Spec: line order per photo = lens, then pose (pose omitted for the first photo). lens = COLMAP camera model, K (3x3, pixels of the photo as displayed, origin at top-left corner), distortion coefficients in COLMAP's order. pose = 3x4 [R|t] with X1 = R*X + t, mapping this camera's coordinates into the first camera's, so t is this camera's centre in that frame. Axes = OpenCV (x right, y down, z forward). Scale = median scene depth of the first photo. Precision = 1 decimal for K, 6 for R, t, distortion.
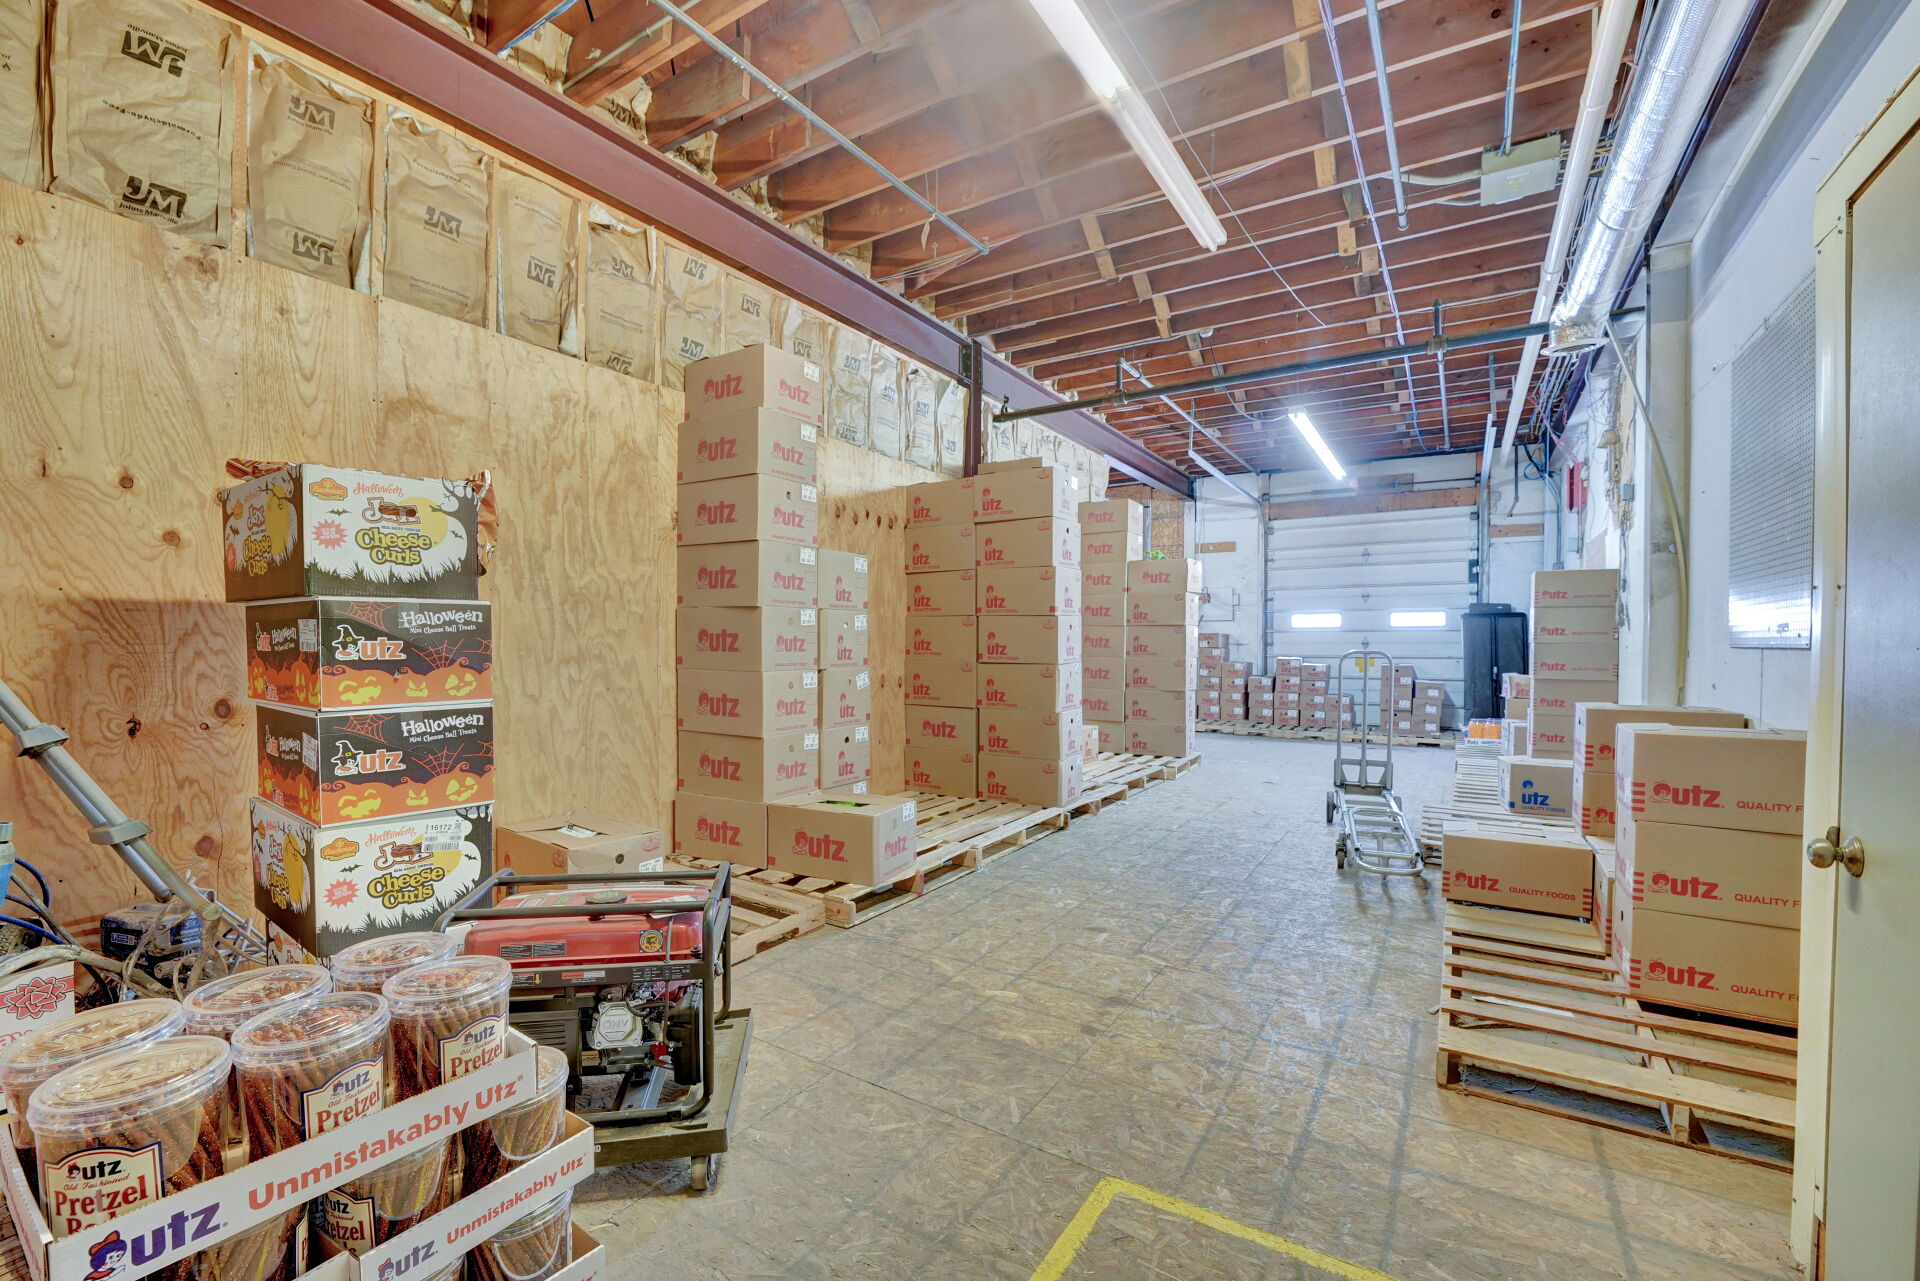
lens RADIAL K [[792.7, 0, 961.6], [0, 792.7, 647.5], [0, 0, 1]] dist [-0.000248, -0.000014]
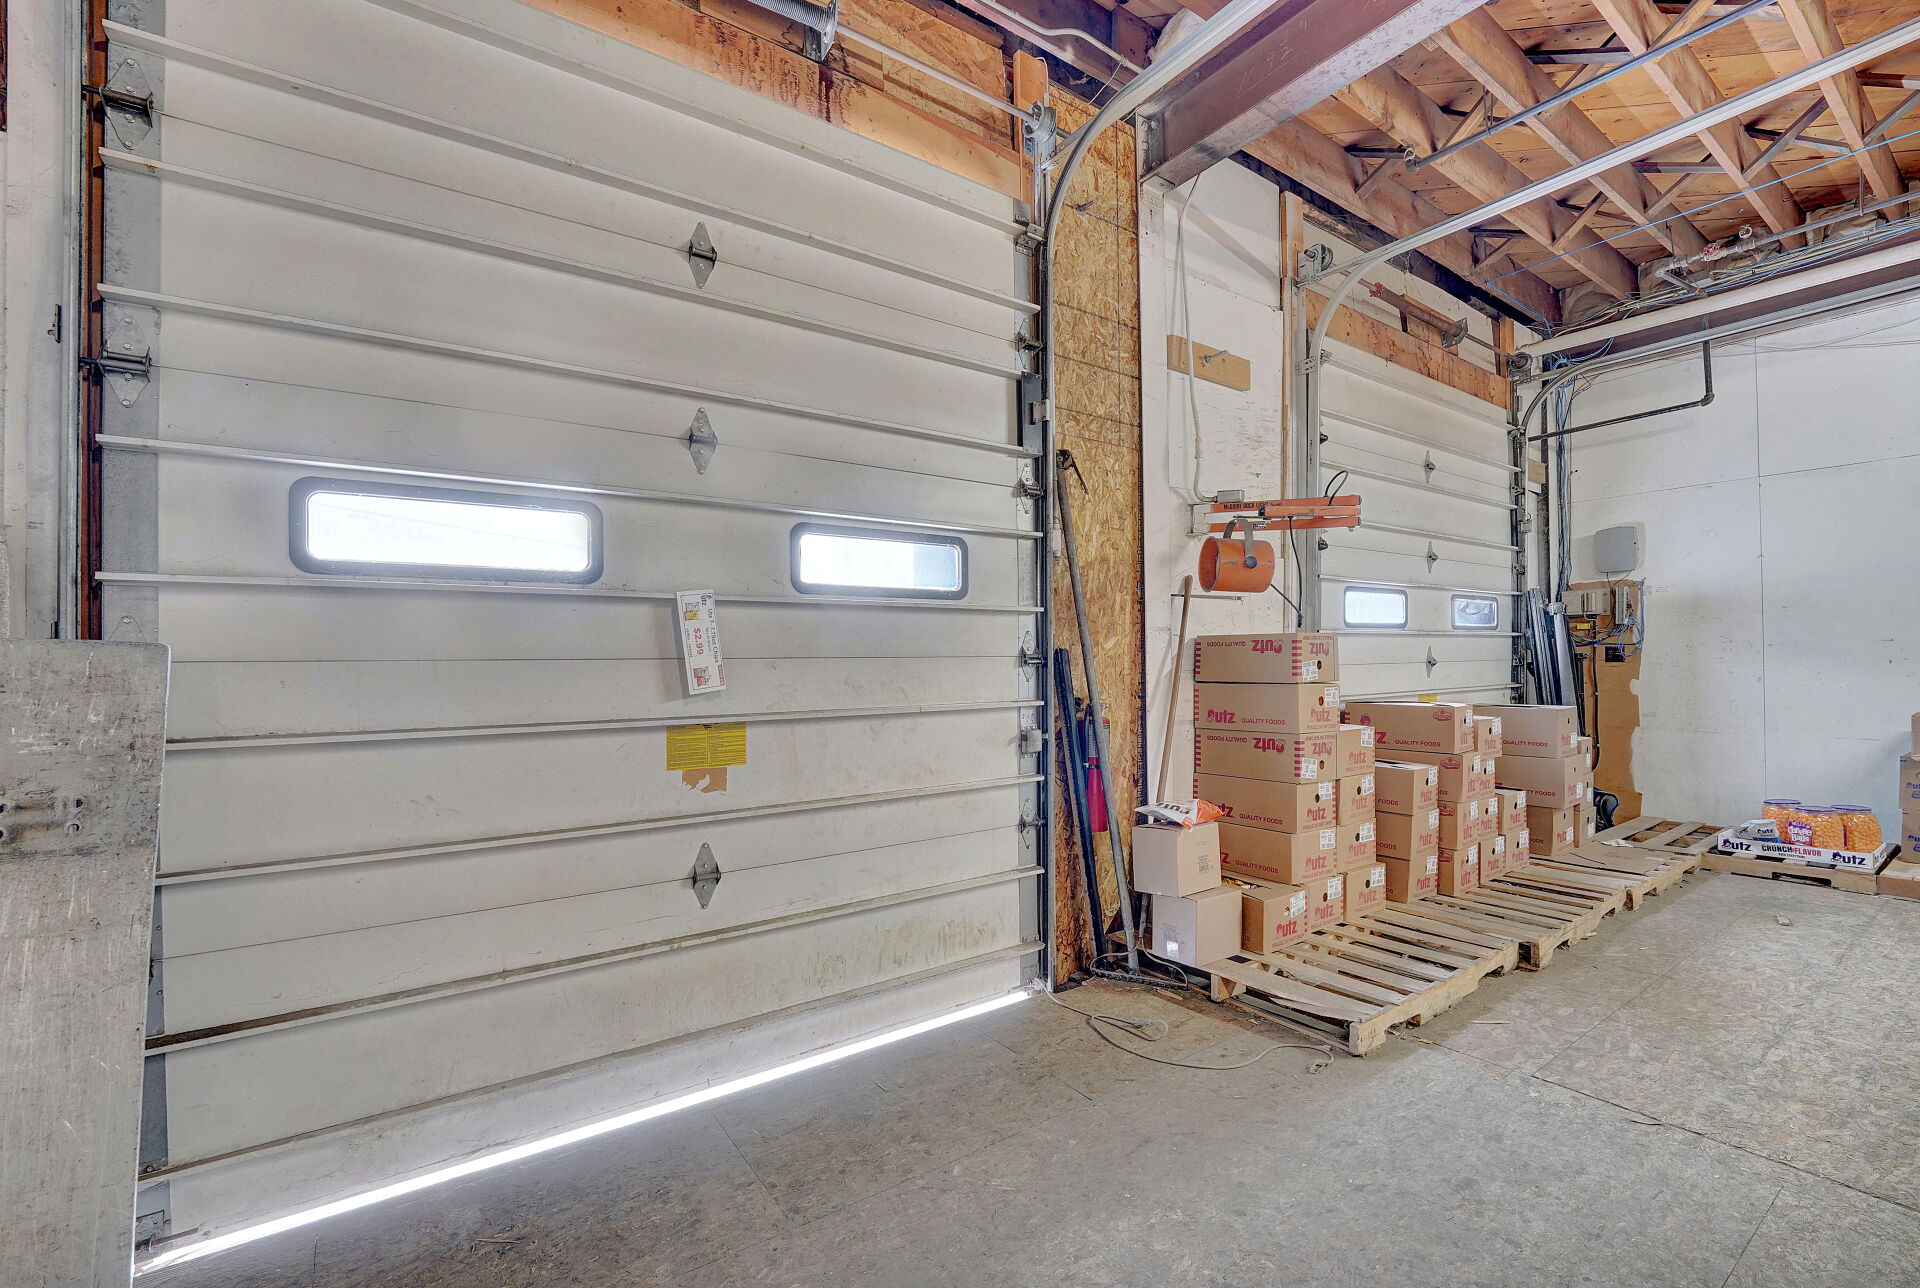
lens RADIAL K [[792.7, 0, 959.2], [0, 792.7, 651.7], [0, 0, 1]] dist [-0.000248, -0.000014]
pose [[0.400937, 0.005851, 0.916087, 0.328985], [0.013612, 0.999831, -0.012343, -0.002273], [-0.916004, 0.017419, 0.400790, 0.827518]]
